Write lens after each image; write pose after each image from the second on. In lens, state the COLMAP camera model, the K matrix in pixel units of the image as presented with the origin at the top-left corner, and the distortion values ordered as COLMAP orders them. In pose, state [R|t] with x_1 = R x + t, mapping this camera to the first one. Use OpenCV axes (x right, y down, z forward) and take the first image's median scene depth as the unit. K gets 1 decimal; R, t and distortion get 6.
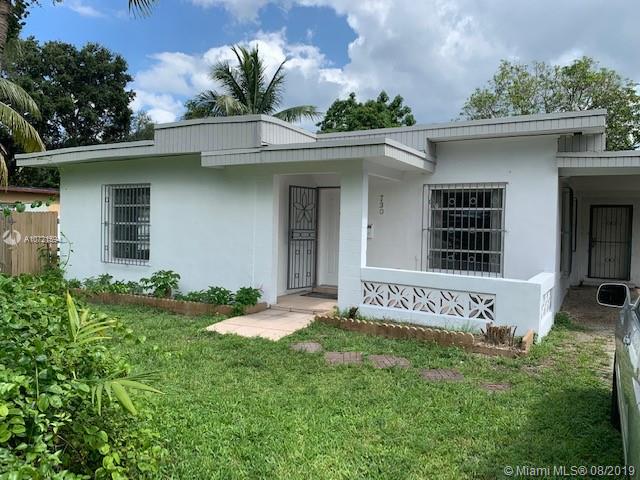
lens RADIAL K [[491.8, 0, 321.3], [0, 491.8, 244.0], [0, 0, 1]] dist [0.006890, -0.025282]
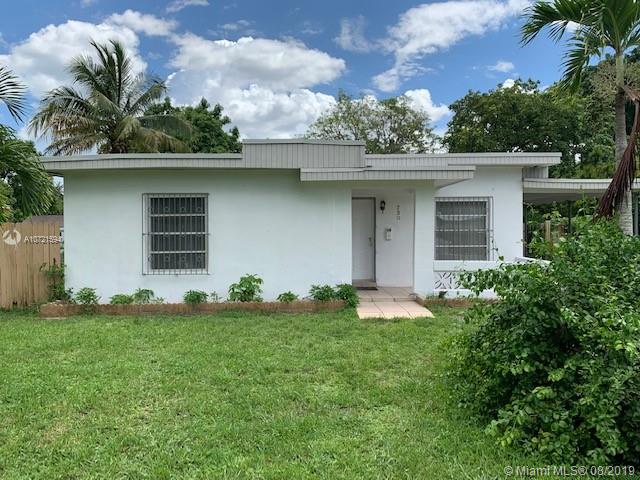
lens RADIAL K [[491.8, 0, 318.4], [0, 491.8, 234.1], [0, 0, 1]] dist [0.006890, -0.025282]
pose [[0.866615, -0.030705, 0.498032, -0.751302], [0.044254, 0.998901, -0.015421, -0.014275], [-0.497011, 0.035404, 0.867022, -0.005245]]
